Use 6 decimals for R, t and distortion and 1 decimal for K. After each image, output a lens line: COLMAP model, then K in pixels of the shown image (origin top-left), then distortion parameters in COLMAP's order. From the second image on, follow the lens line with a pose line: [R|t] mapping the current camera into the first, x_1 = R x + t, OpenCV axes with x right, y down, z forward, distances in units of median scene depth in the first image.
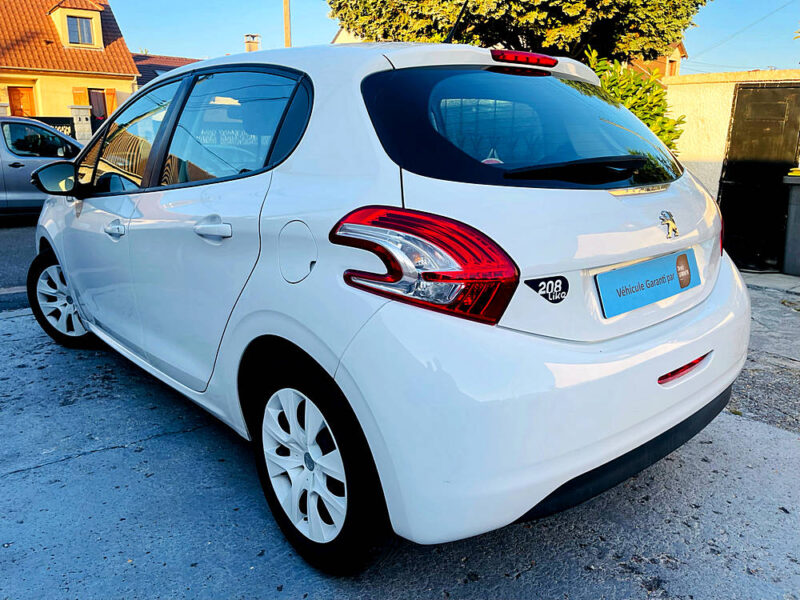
lens RADIAL K [[604.0, 0, 398.7], [0, 604.0, 302.1], [0, 0, 1]] dist [0.046351, -0.067202]
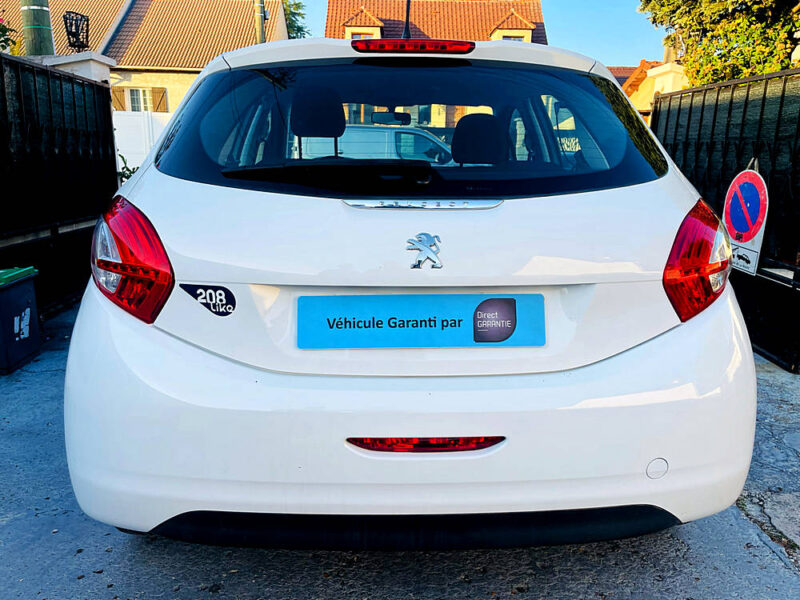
lens RADIAL K [[604.0, 0, 397.2], [0, 604.0, 300.1], [0, 0, 1]] dist [0.046351, -0.067202]
pose [[0.778061, 0.162124, -0.606907, 0.878936], [-0.172073, 0.984175, 0.042305, -0.091440], [0.604162, 0.071516, 0.793646, 0.379106]]
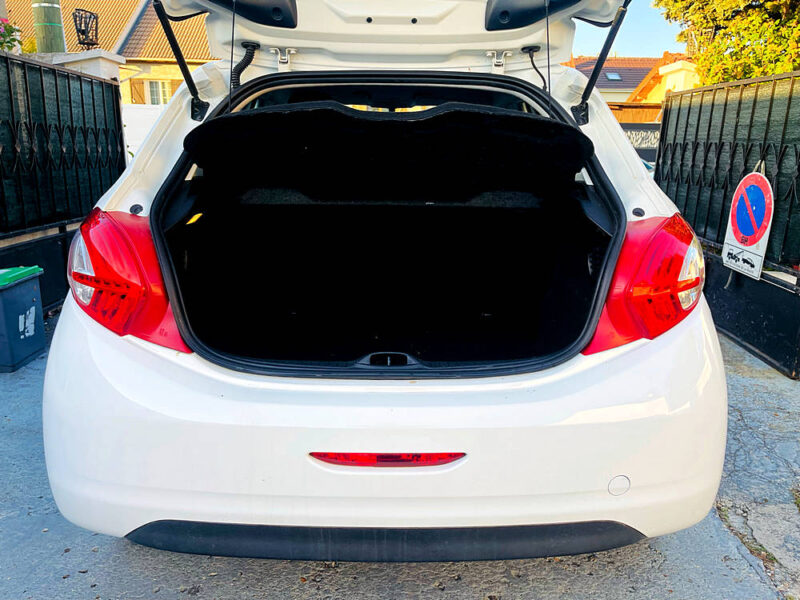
lens RADIAL K [[604.0, 0, 398.9], [0, 604.0, 306.5], [0, 0, 1]] dist [0.046351, -0.067202]
pose [[0.761402, 0.181817, -0.622262, 0.926930], [-0.179881, 0.981427, 0.066658, -0.129484], [0.622824, 0.061180, 0.779966, 0.409650]]
